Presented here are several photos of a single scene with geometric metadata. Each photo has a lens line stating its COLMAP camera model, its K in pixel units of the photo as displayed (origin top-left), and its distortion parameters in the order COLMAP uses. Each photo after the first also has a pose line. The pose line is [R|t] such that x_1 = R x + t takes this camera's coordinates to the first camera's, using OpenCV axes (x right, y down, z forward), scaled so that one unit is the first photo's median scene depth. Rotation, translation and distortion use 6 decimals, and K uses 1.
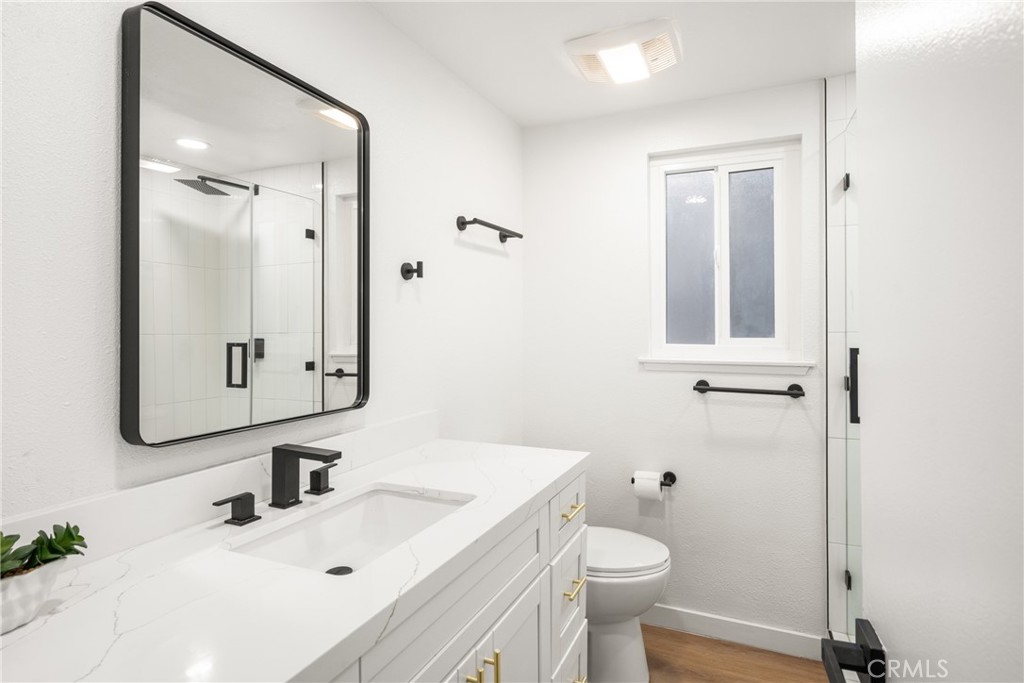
lens RADIAL K [[514.3, 0, 511.8], [0, 514.3, 341.6], [0, 0, 1]] dist [-0.001619, -0.000122]
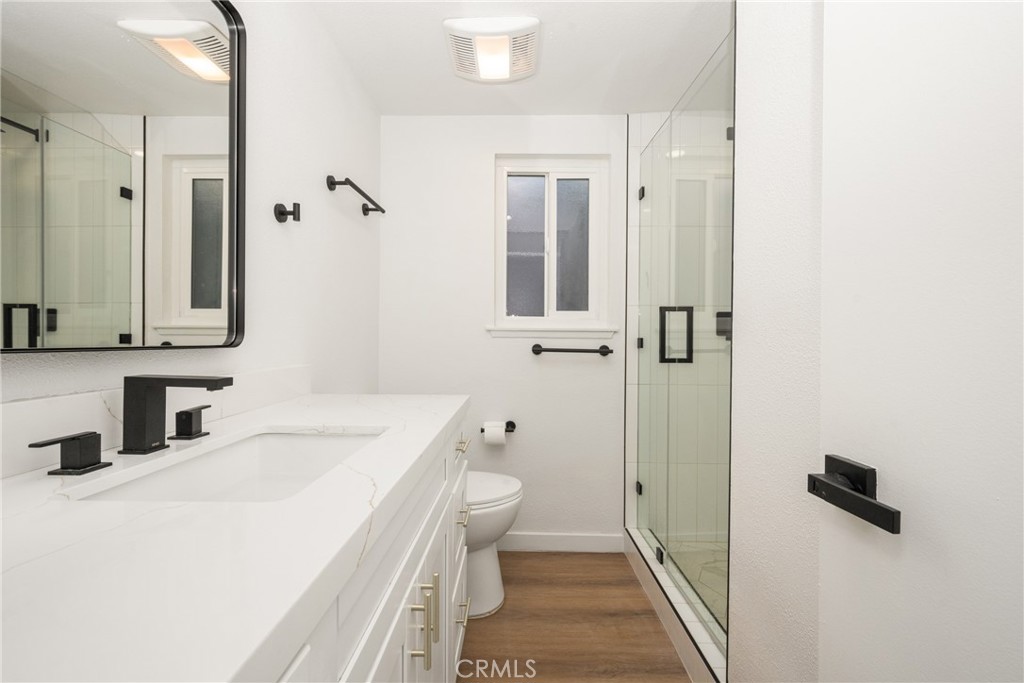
lens RADIAL K [[423.6, 0, 511.9], [0, 423.6, 339.1], [0, 0, 1]] dist [-0.000597, -0.001903]
pose [[0.924159, 0.005186, 0.381973, -0.087788], [-0.006242, 0.999979, 0.001526, 0.073621], [-0.381957, -0.003794, 0.924172, 0.100705]]
